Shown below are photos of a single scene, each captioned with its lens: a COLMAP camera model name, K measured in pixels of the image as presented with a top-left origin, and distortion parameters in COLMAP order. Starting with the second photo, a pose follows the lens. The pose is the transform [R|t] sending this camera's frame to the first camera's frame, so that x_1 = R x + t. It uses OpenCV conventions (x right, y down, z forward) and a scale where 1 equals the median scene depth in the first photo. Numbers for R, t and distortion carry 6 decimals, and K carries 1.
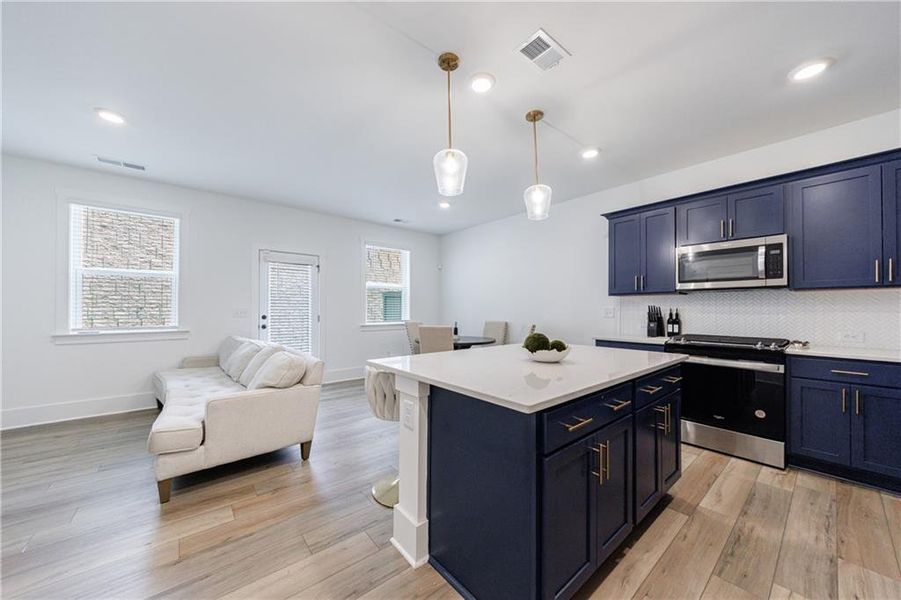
lens RADIAL K [[335.0, 0, 429.3], [0, 335.0, 307.4], [0, 0, 1]] dist [-0.000285, -0.000242]
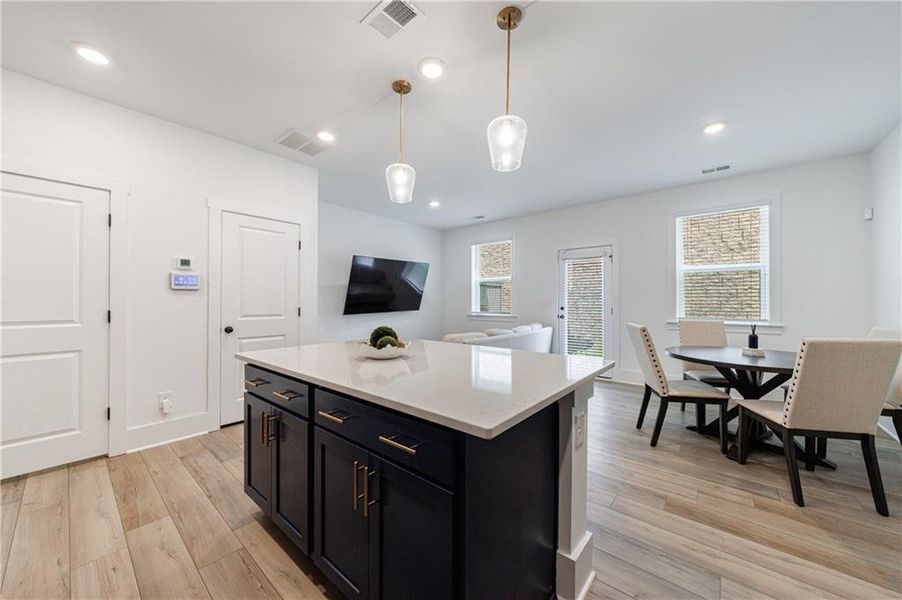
lens RADIAL K [[335.4, 0, 467.8], [0, 335.4, 299.5], [0, 0, 1]] dist [-0.000285, -0.000242]
pose [[0.188630, -0.007682, -0.982018, 0.874272], [0.003415, 0.999968, -0.007167, 0.008813], [0.982042, -0.002002, 0.188651, 0.708947]]
